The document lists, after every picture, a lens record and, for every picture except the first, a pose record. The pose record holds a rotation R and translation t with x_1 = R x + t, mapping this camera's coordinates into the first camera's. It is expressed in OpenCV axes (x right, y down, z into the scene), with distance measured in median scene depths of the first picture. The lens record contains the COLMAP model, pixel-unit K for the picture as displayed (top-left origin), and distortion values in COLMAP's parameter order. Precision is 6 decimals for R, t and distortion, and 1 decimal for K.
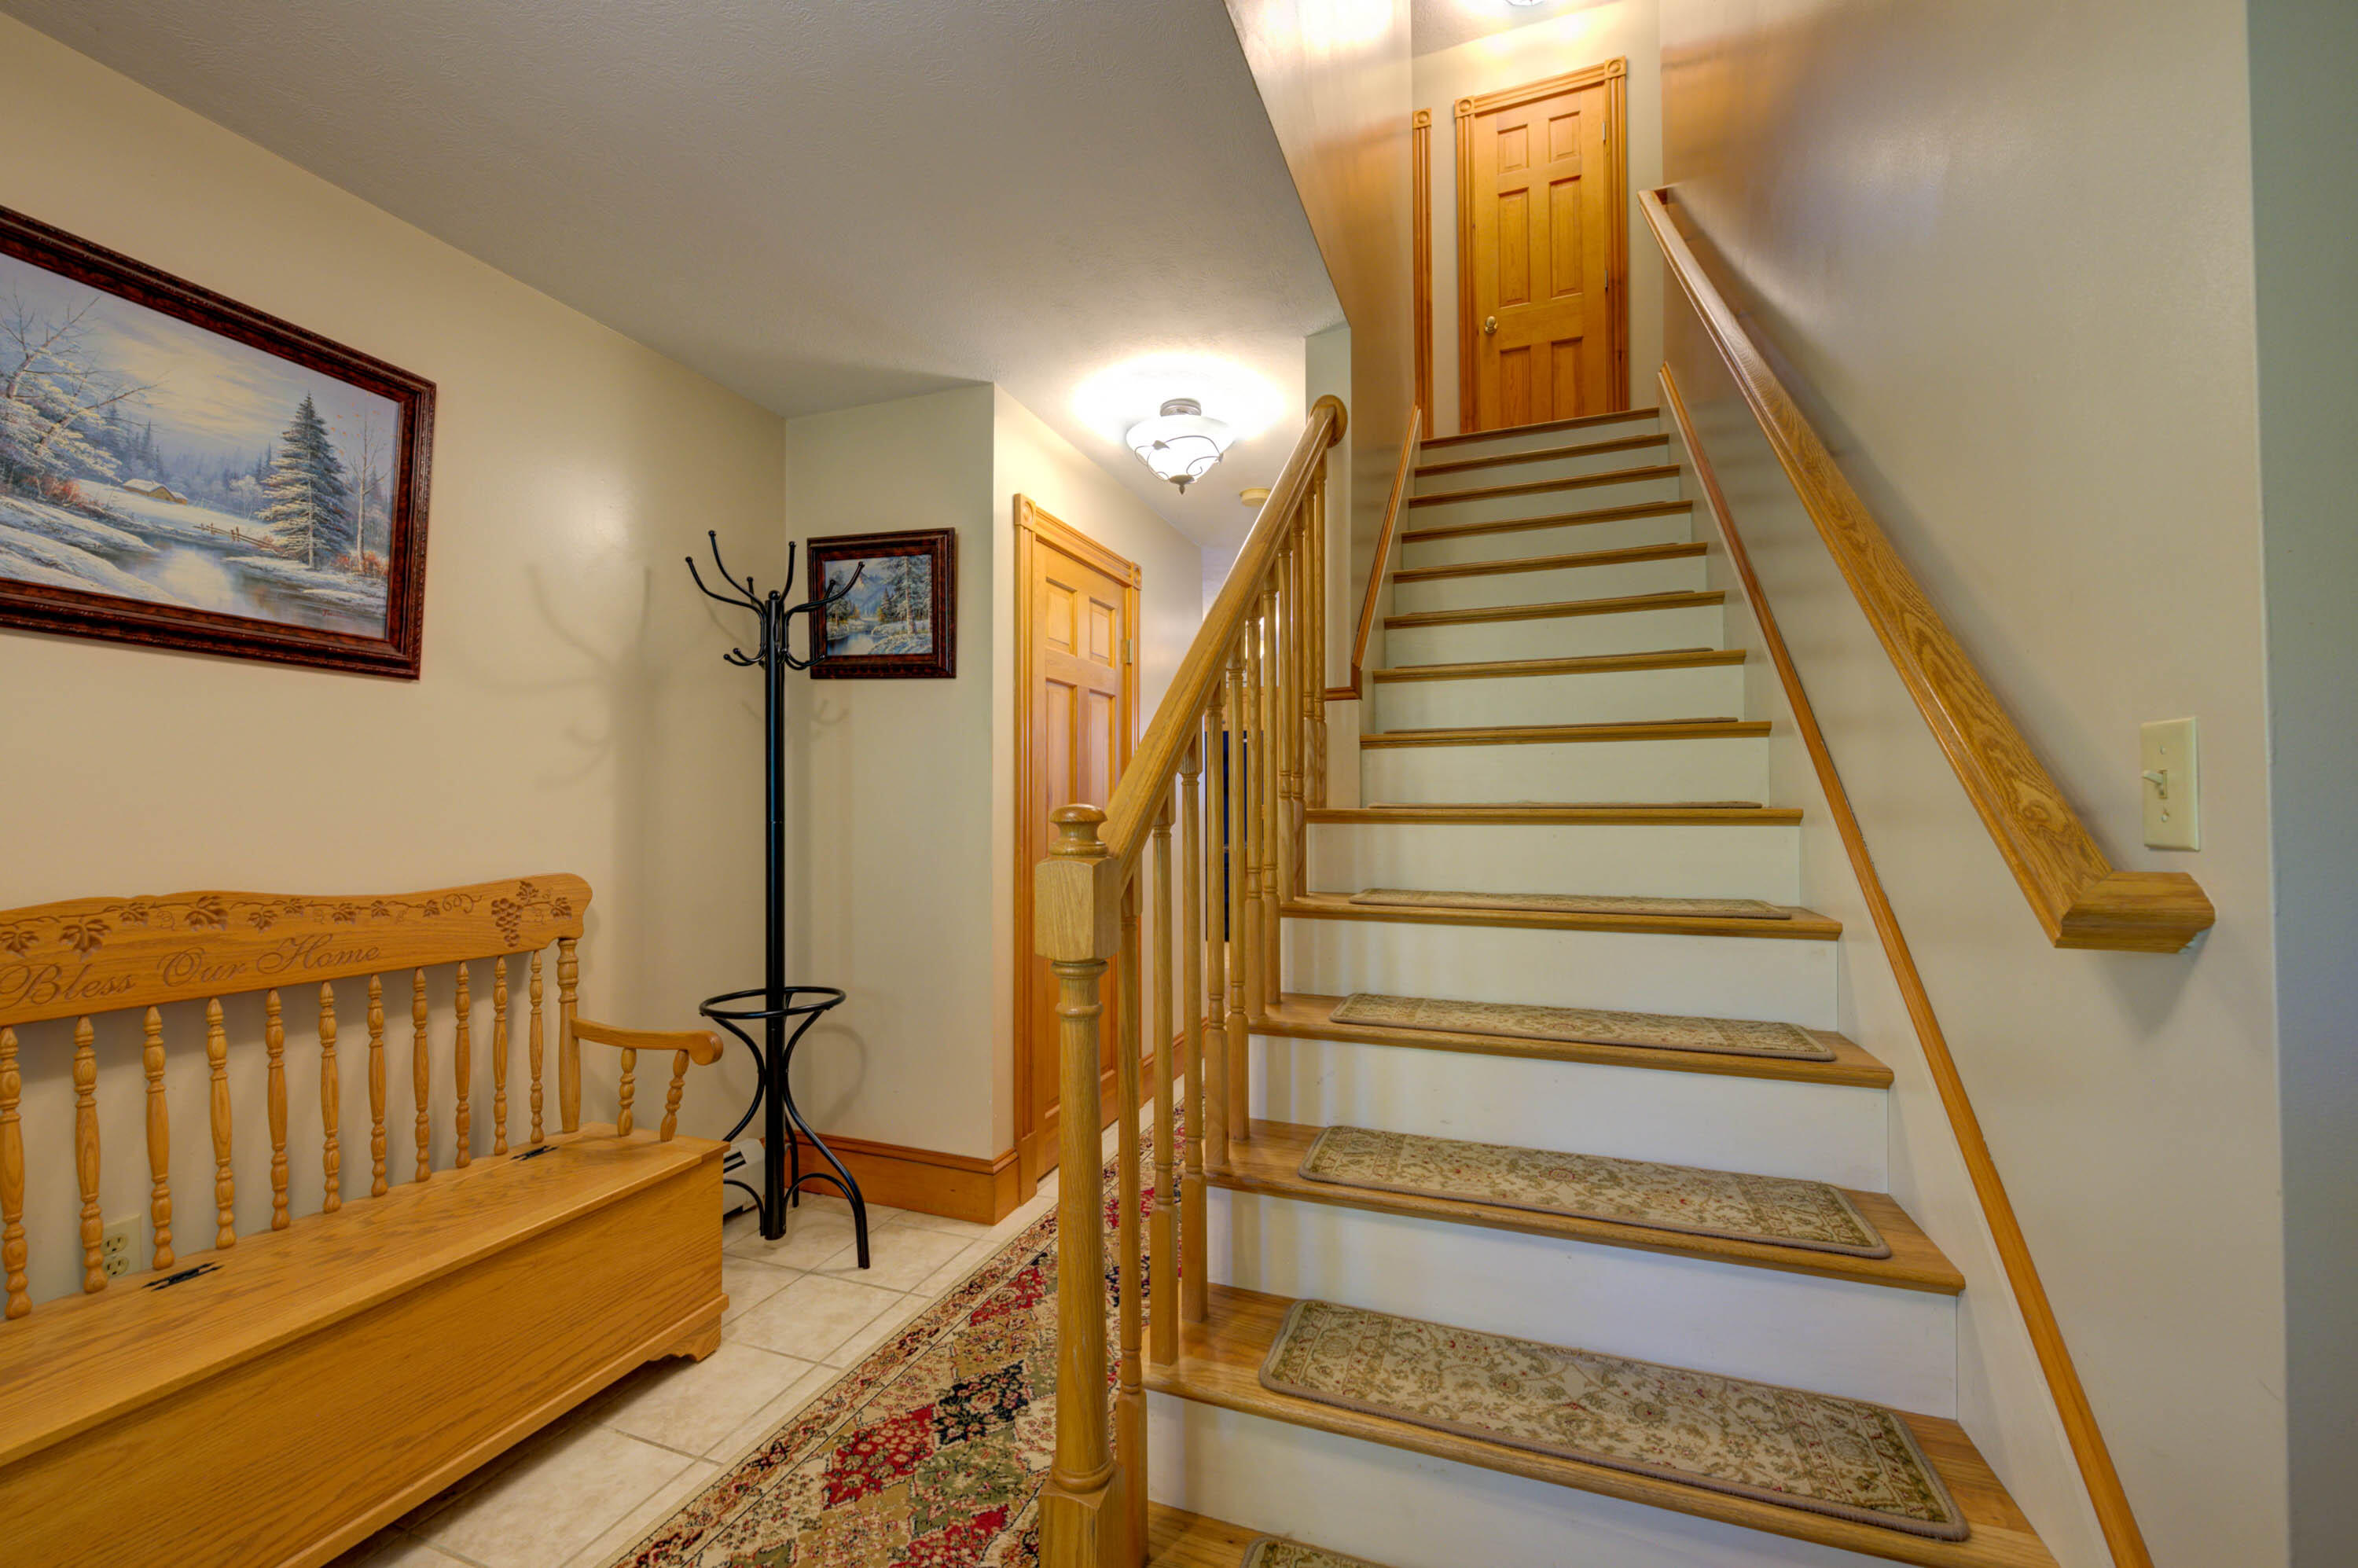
lens RADIAL K [[934.9, 0, 1182.0], [0, 934.9, 781.7], [0, 0, 1]] dist [0.002591, -0.002943]
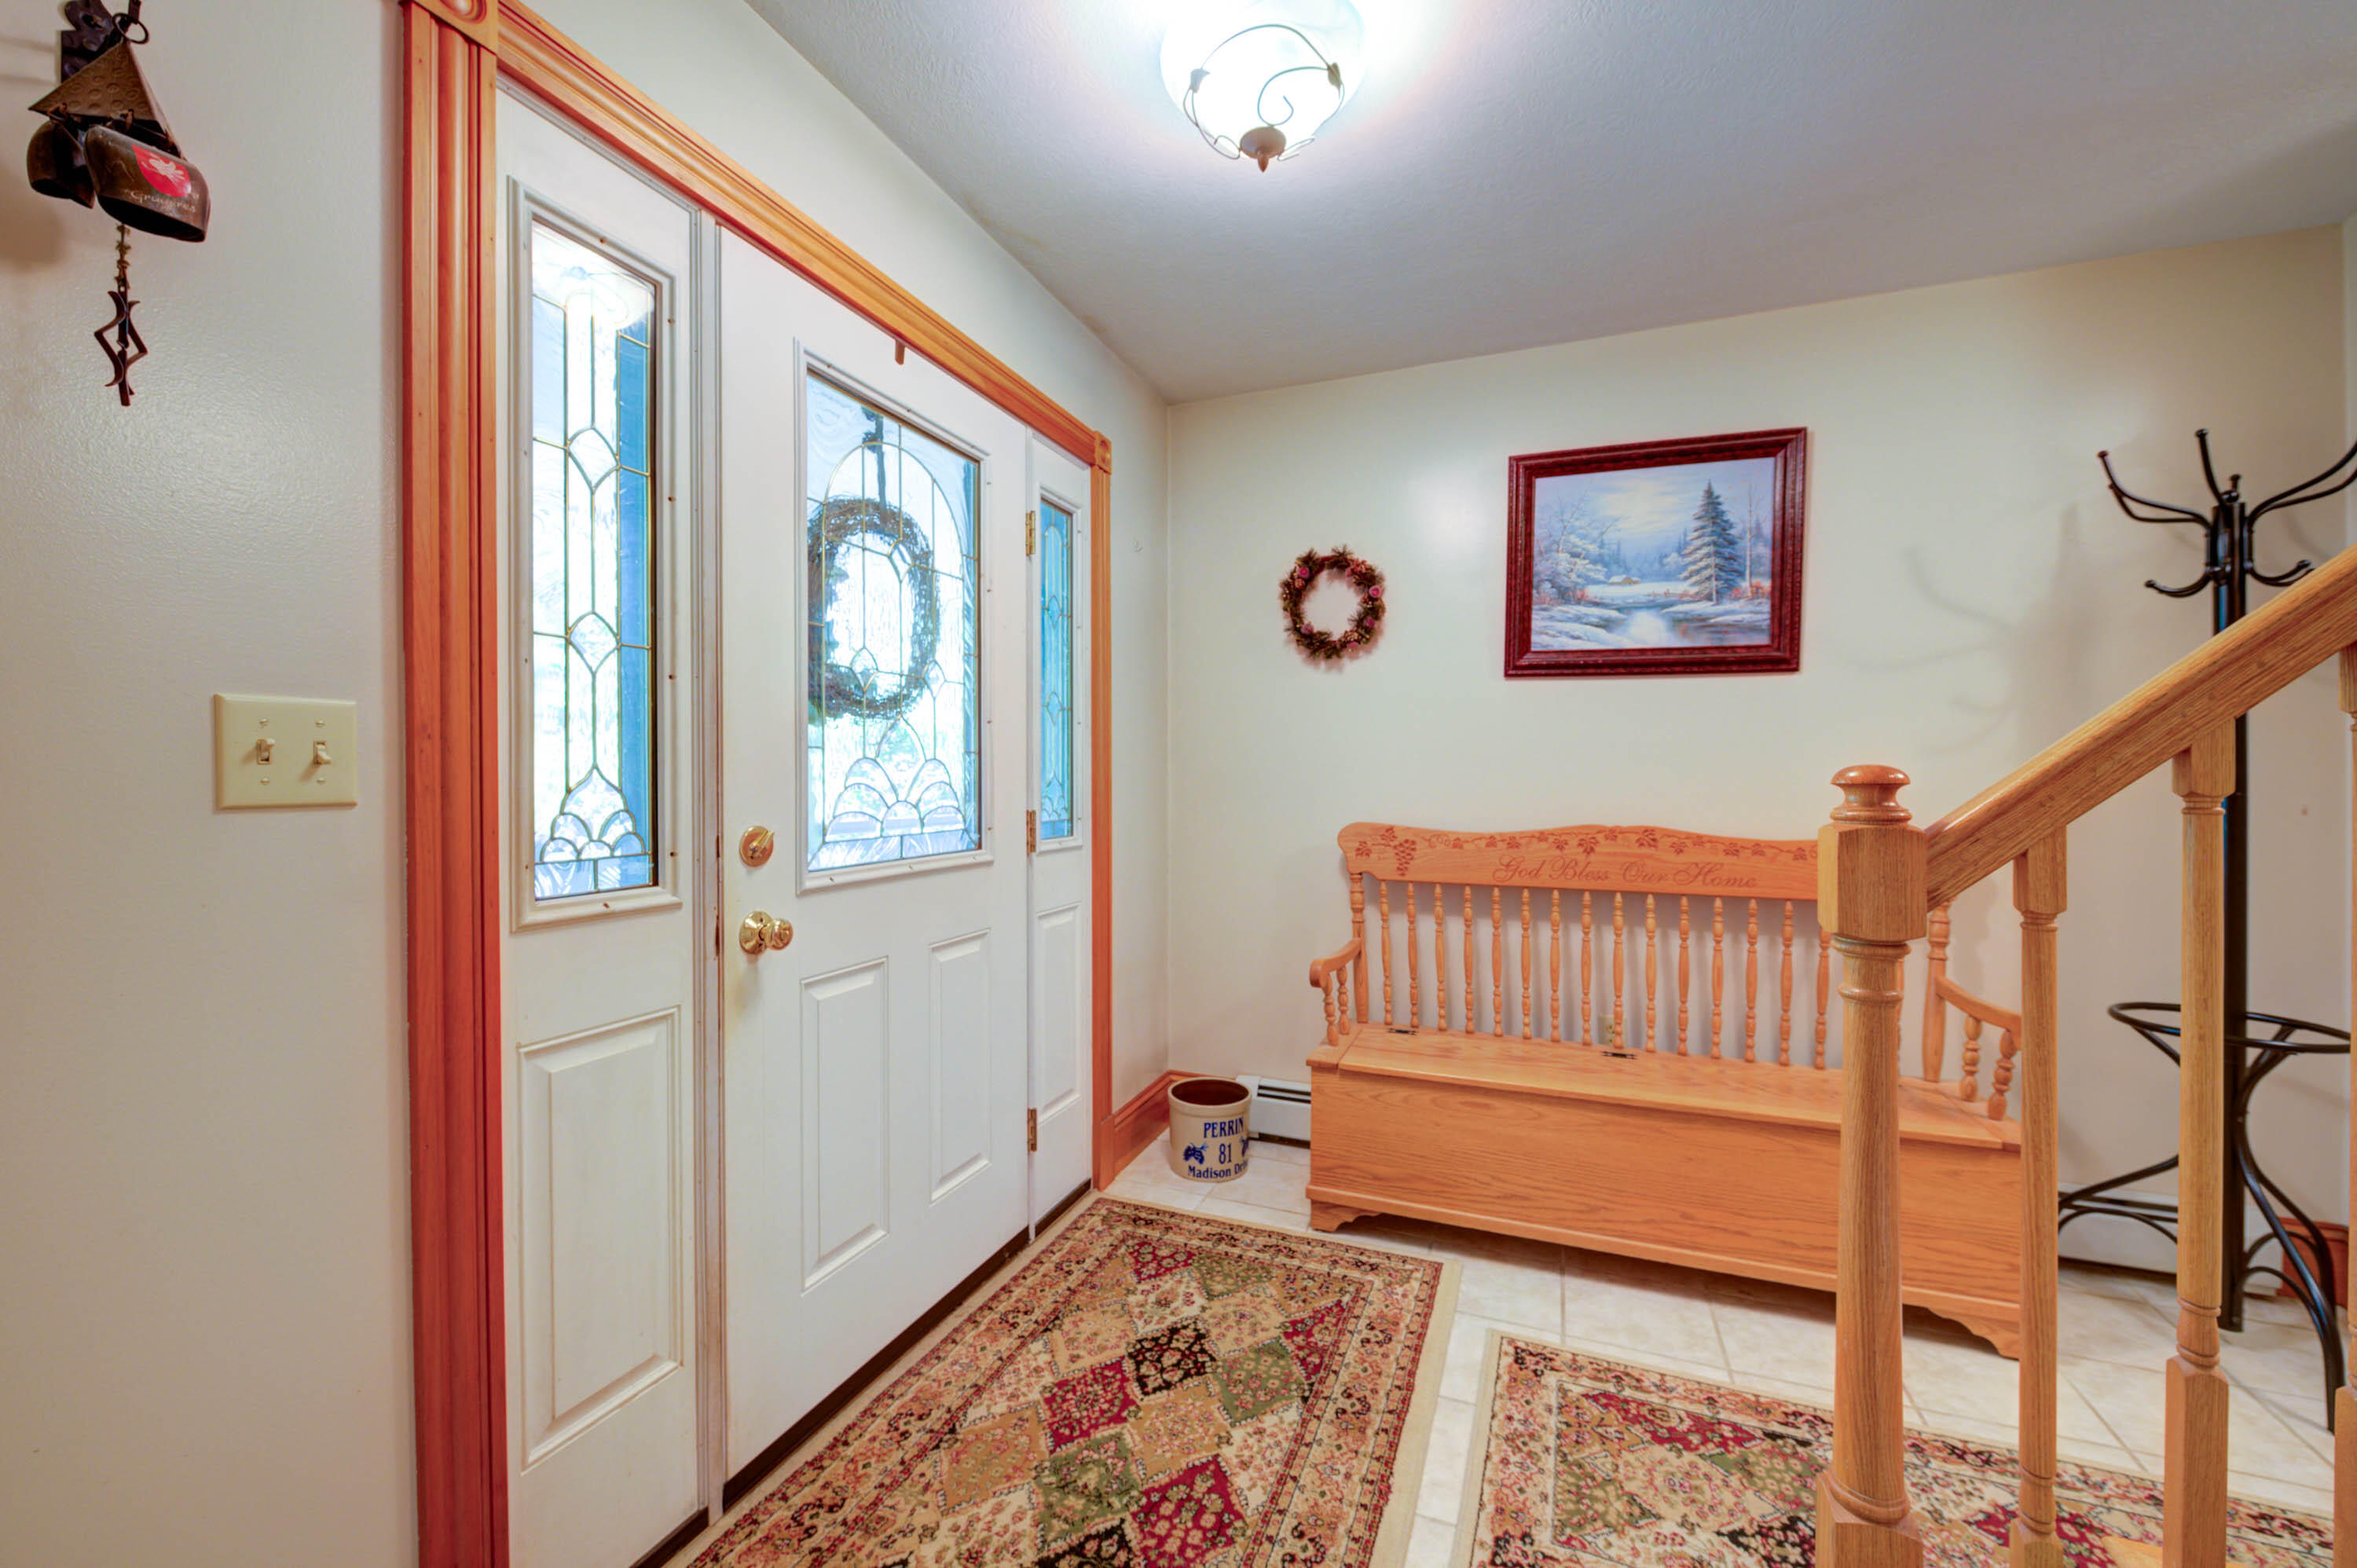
lens RADIAL K [[934.5, 0, 1183.3], [0, 934.5, 786.2], [0, 0, 1]] dist [0.002591, -0.002943]
pose [[-0.029903, 0.010115, -0.999502, 0.523904], [0.022714, 0.999697, 0.009437, 0.015622], [0.999295, -0.022421, -0.030124, 0.245583]]
